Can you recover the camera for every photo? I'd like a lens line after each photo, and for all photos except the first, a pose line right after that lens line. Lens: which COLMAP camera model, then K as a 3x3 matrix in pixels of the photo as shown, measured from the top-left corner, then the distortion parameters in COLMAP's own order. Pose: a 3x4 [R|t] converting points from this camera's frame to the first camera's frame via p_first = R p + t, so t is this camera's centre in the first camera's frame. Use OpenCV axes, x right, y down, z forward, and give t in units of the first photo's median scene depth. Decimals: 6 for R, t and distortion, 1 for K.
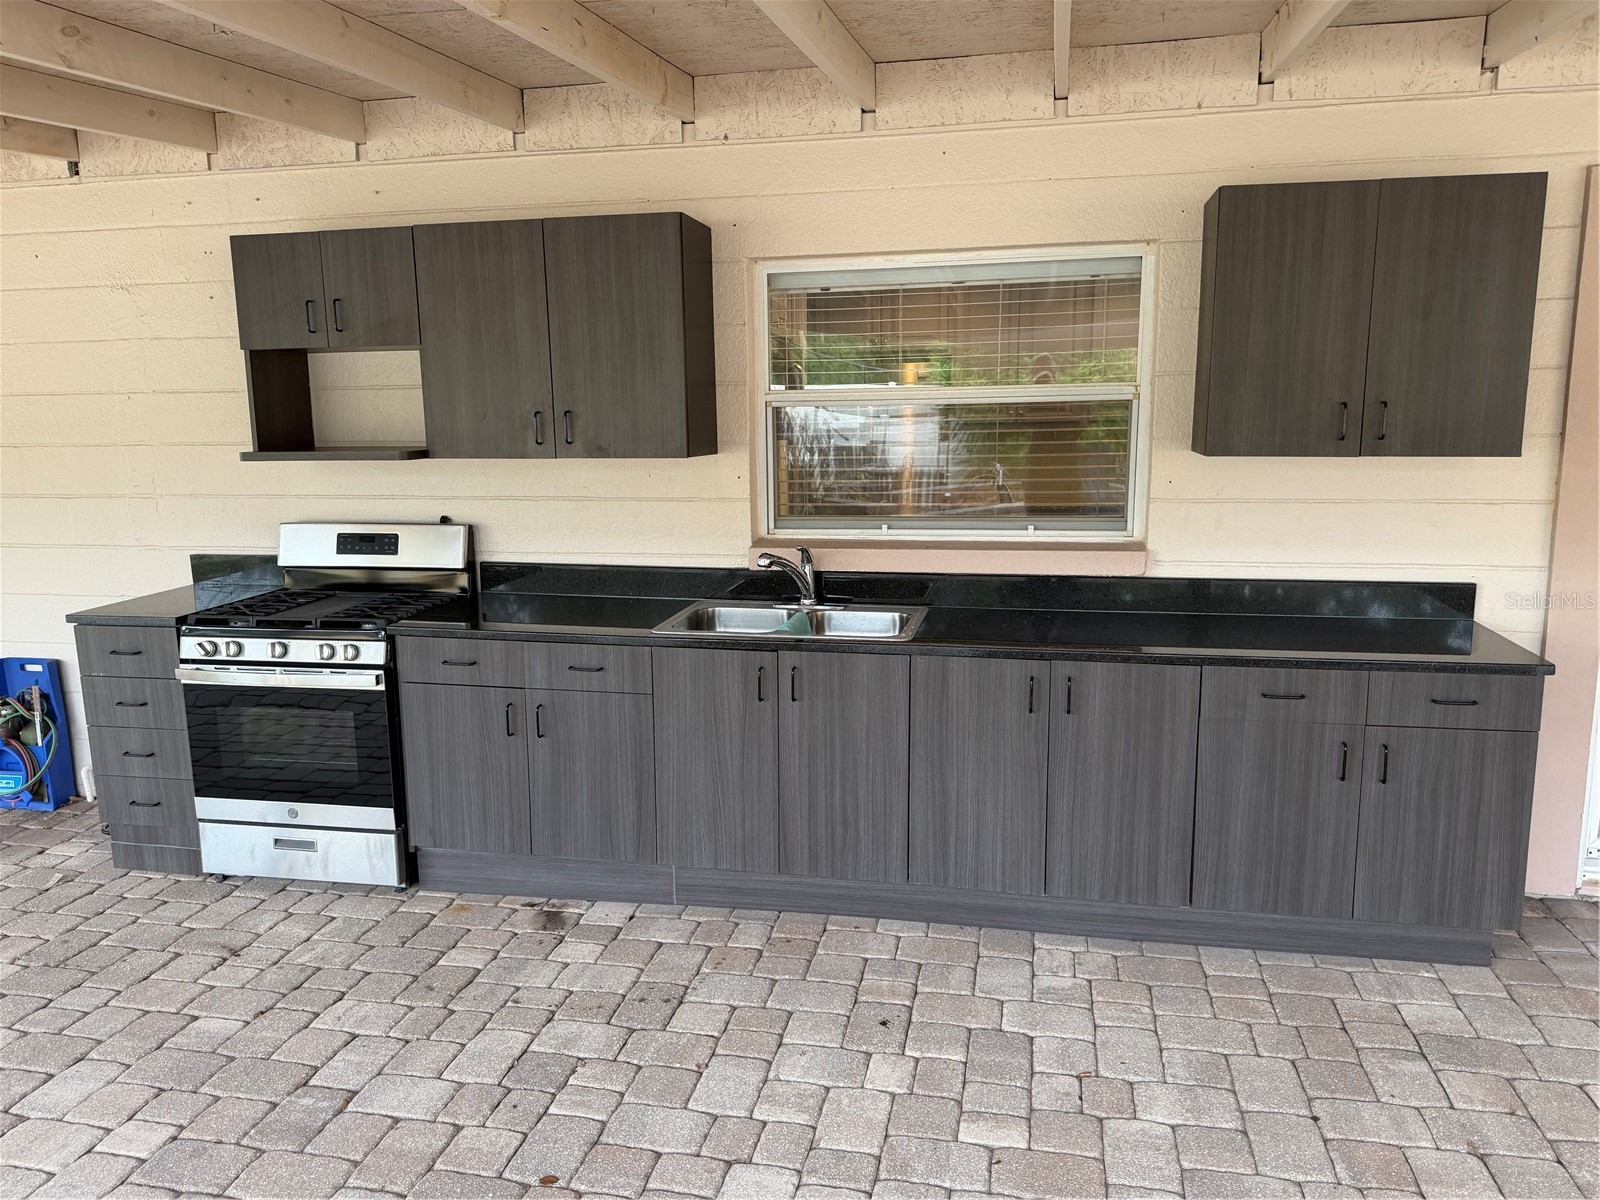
lens RADIAL K [[1124.5, 0, 812.4], [0, 1124.5, 610.8], [0, 0, 1]] dist [0.068160, -0.095757]
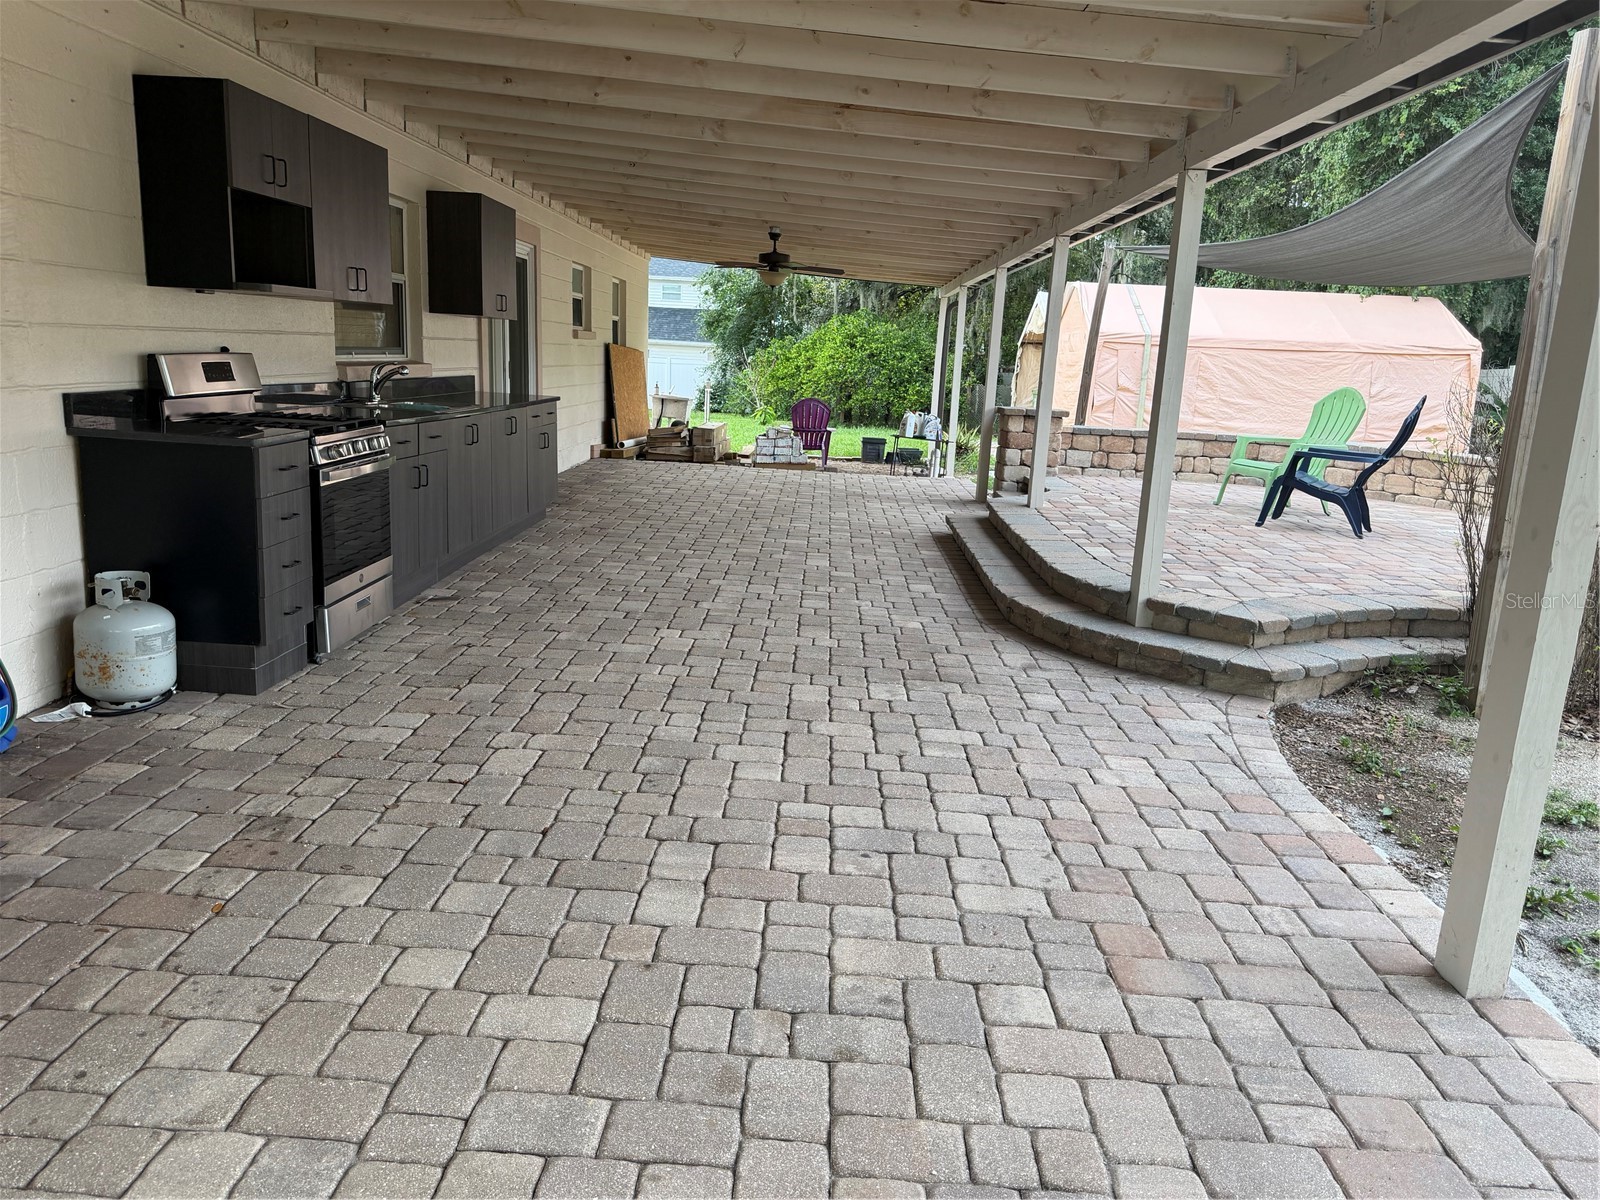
lens RADIAL K [[1124.5, 0, 812.4], [0, 1124.5, 610.8], [0, 0, 1]] dist [0.068160, -0.095757]
pose [[-0.192457, -0.229415, 0.954112, -1.862324], [0.084614, 0.964787, 0.249050, -0.071286], [-0.977651, 0.128663, -0.166269, 0.732697]]
